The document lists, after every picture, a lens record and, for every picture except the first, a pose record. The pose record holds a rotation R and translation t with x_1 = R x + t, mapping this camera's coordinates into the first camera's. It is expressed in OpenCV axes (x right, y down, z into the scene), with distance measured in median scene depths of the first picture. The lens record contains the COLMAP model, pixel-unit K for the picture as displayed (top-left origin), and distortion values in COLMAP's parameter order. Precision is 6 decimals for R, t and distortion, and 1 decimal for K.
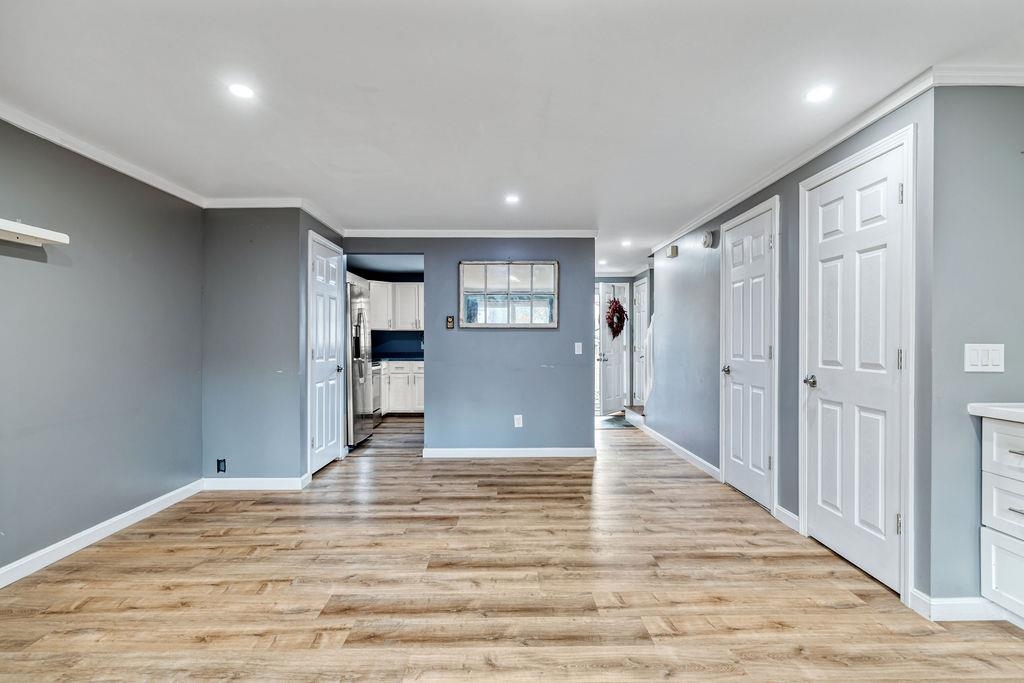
lens RADIAL K [[560.0, 0, 512.0], [0, 560.0, 341.5], [0, 0, 1]] dist [-0.000075, -0.000036]
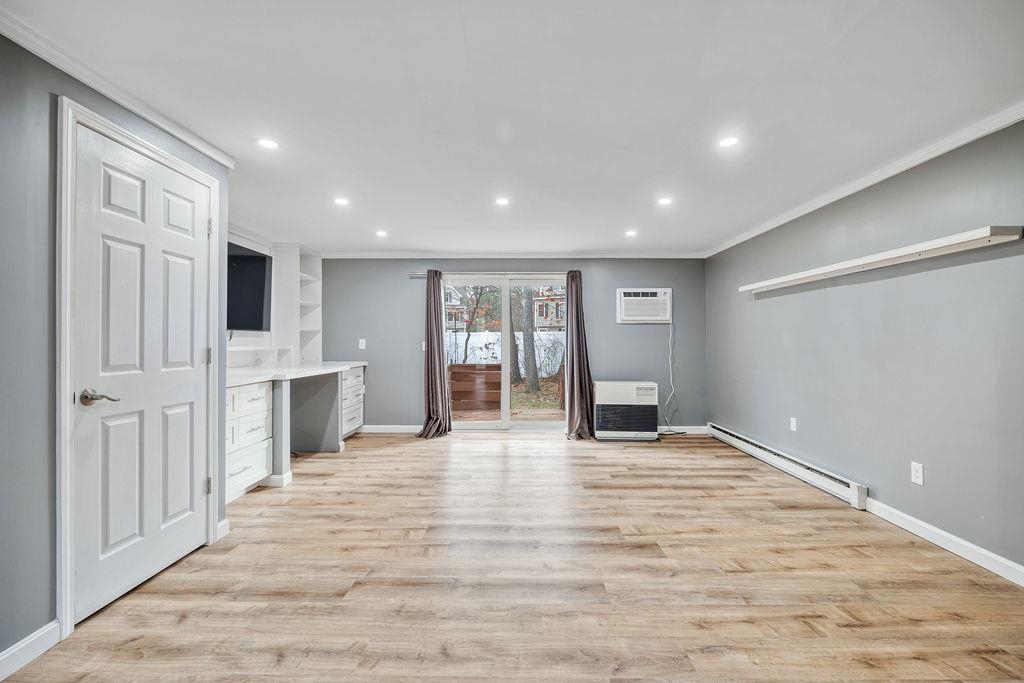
lens RADIAL K [[448.9, 0, 512.0], [0, 448.9, 341.5], [0, 0, 1]] dist [0.003617, 0.000346]
pose [[-0.999674, 0.001491, 0.025488, -0.019060], [0.001466, 0.999998, -0.000979, 0.001348], [-0.025489, -0.000942, -0.999675, 1.776580]]
